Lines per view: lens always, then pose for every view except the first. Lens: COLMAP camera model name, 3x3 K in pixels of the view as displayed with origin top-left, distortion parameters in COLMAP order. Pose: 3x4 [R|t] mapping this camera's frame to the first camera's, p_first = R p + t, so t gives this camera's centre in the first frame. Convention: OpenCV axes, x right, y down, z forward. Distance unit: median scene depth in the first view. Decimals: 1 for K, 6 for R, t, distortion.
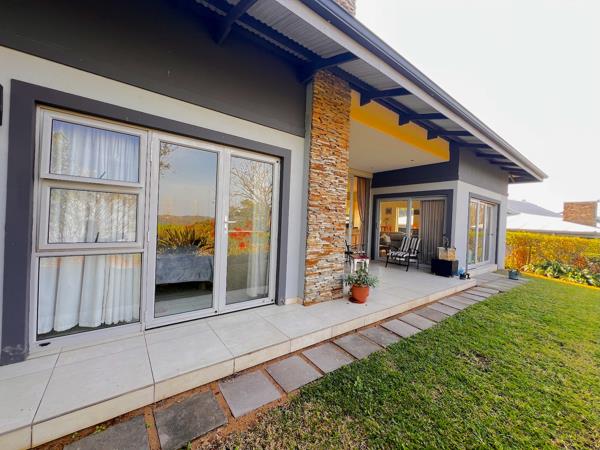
lens RADIAL K [[241.3, 0, 300.1], [0, 241.3, 221.4], [0, 0, 1]] dist [-0.000440, -0.000035]
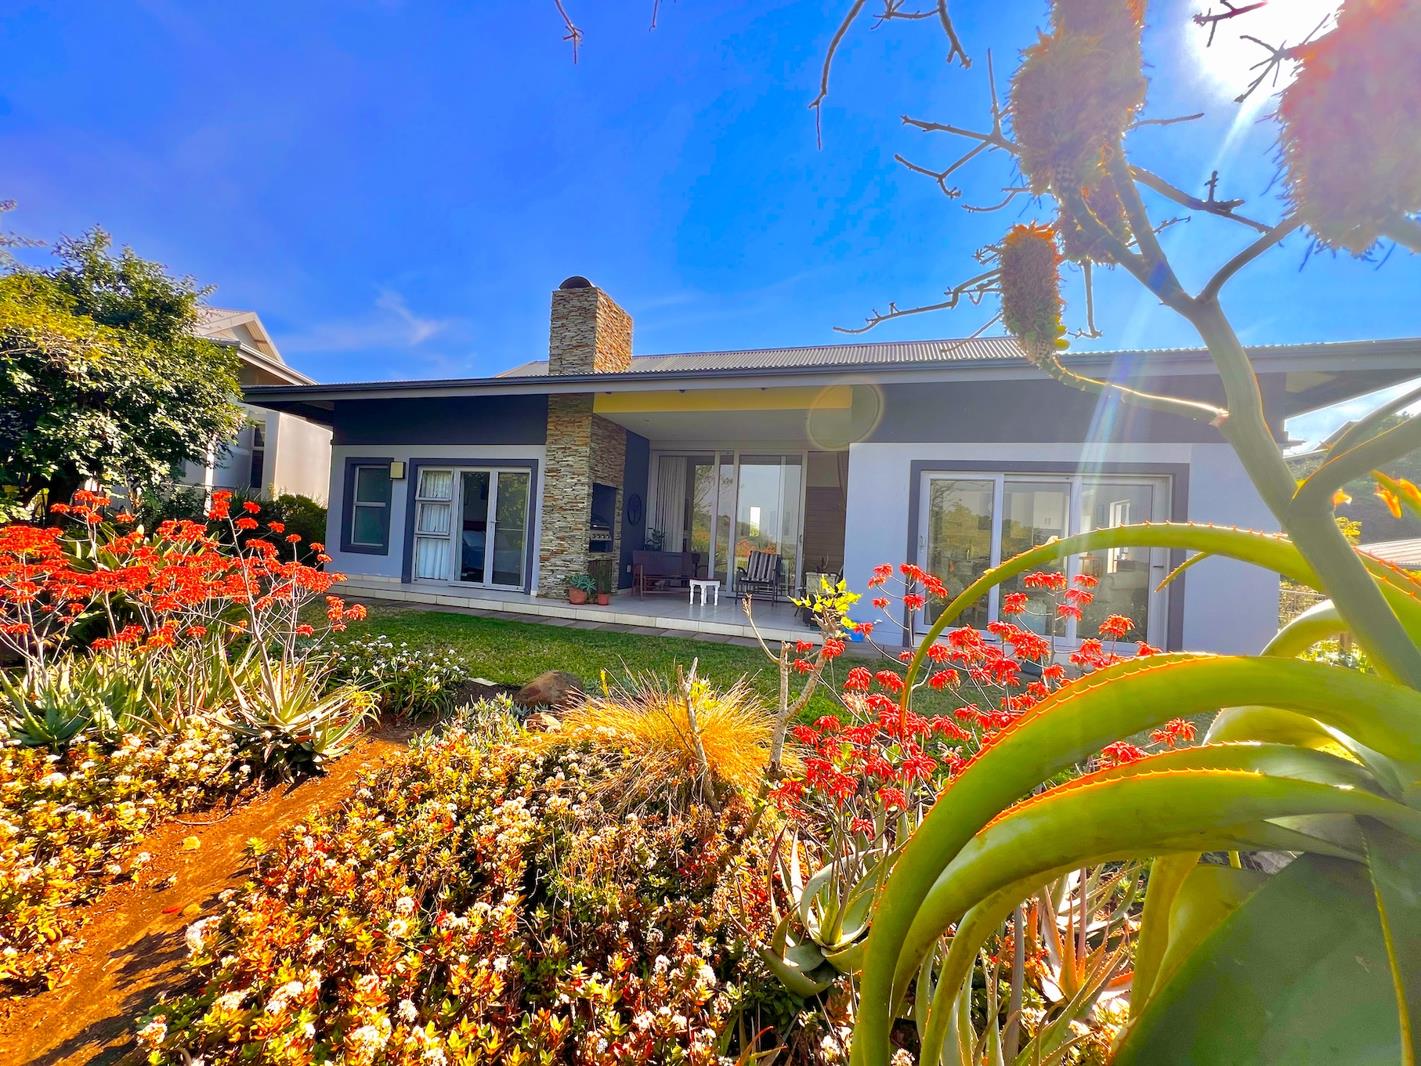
lens RADIAL K [[571.5, 0, 710.1], [0, 571.5, 533.4], [0, 0, 1]] dist [-0.000440, -0.000035]
pose [[0.576630, -0.022901, -0.816684, 2.465577], [-0.030437, 0.998311, -0.049485, 0.153873], [0.816438, 0.053392, 0.574959, 0.120398]]
